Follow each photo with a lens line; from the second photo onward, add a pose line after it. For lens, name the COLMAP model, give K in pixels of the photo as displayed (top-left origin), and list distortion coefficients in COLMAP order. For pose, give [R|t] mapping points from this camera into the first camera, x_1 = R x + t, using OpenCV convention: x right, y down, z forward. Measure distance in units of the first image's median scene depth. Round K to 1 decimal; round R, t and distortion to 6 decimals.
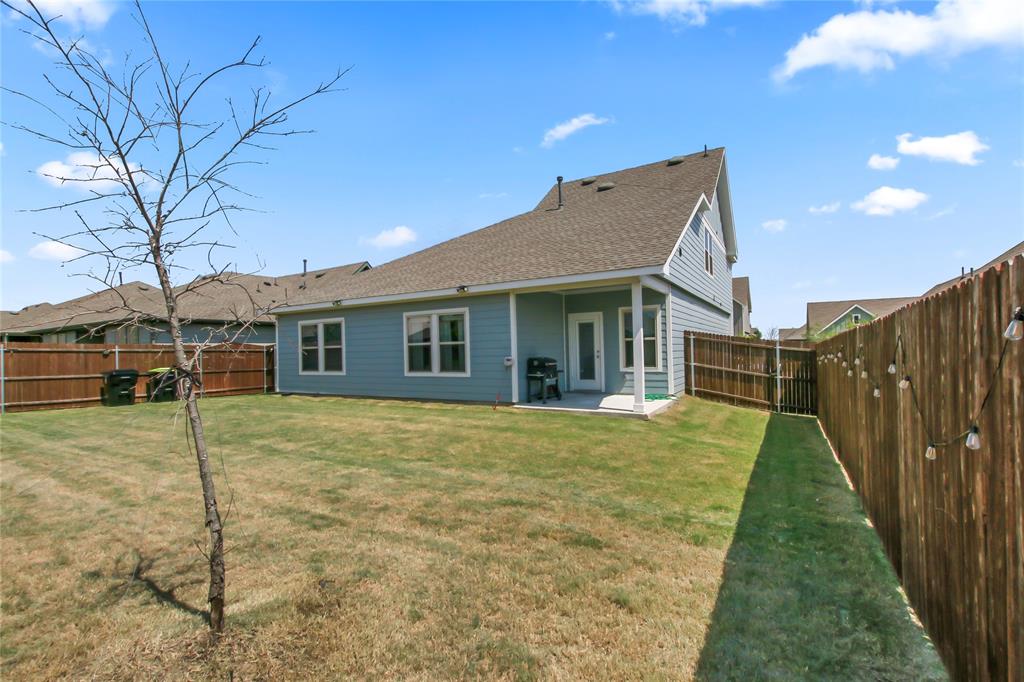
lens RADIAL K [[464.2, 0, 507.9], [0, 464.2, 349.9], [0, 0, 1]] dist [0.002759, -0.000534]
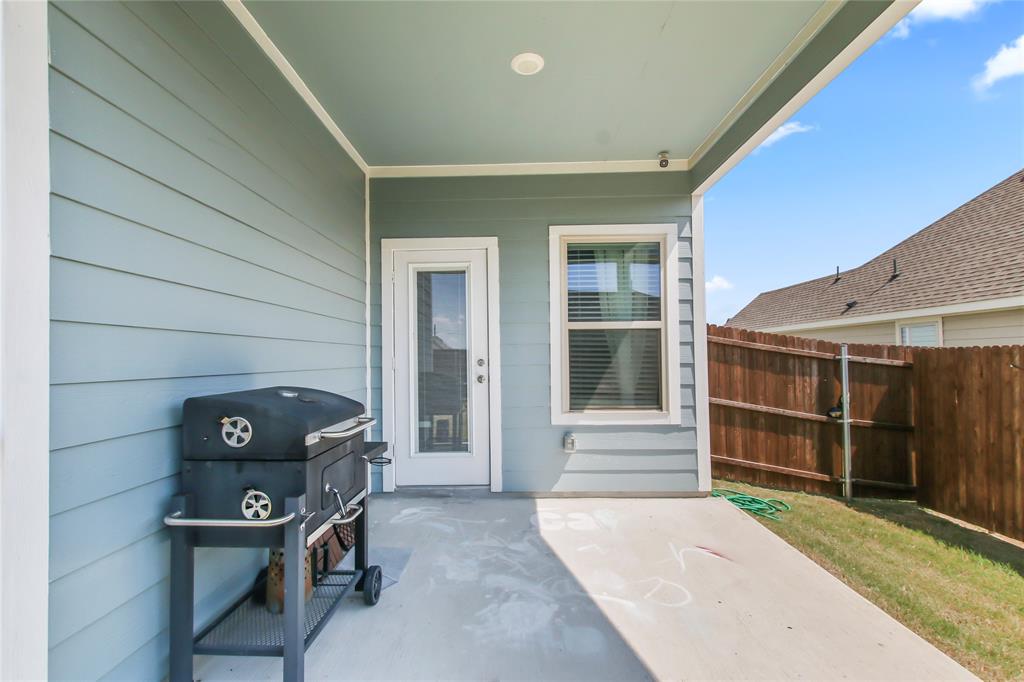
lens RADIAL K [[464.2, 0, 507.9], [0, 464.2, 349.9], [0, 0, 1]] dist [0.002759, -0.000534]
pose [[0.867776, 0.022902, 0.496428, 0.056291], [-0.011499, 0.999595, -0.026014, 0.003388], [-0.496823, 0.016866, 0.867688, 0.754314]]
